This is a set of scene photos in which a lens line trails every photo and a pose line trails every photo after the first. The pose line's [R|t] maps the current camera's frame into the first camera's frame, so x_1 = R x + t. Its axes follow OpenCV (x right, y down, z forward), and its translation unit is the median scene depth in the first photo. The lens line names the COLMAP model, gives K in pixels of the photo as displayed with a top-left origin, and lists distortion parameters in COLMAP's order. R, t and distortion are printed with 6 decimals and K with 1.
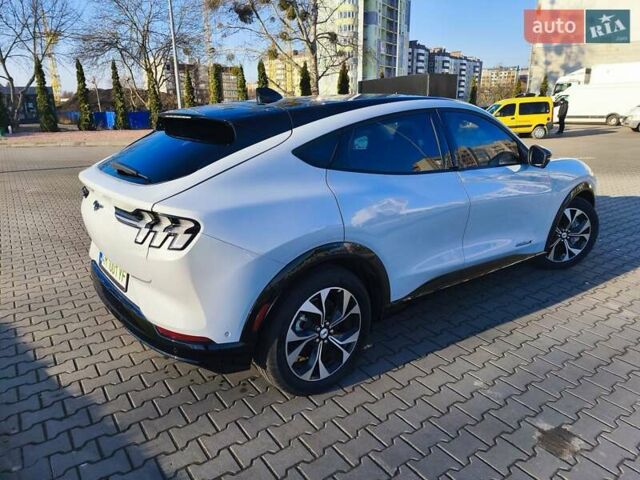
lens RADIAL K [[438.4, 0, 320.0], [0, 438.4, 240.0], [0, 0, 1]] dist [0.006913, -0.004269]
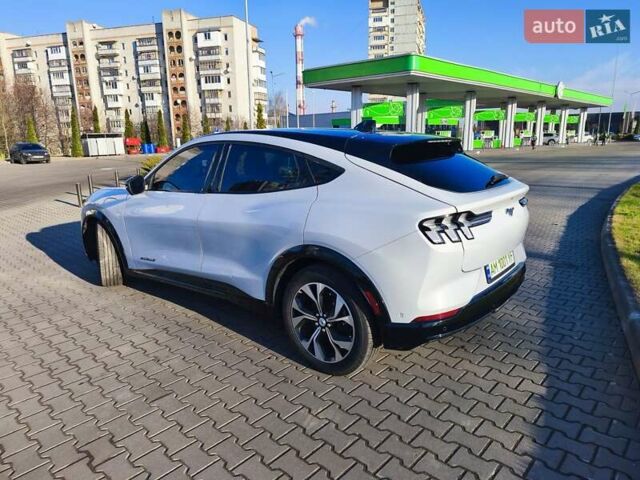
lens RADIAL K [[438.4, 0, 320.0], [0, 438.4, 240.0], [0, 0, 1]] dist [0.006913, -0.004269]
pose [[-0.196677, -0.209464, 0.957833, -0.110406], [0.320263, 0.909603, 0.264678, -0.034599], [-0.926688, 0.358814, -0.111814, 0.115168]]
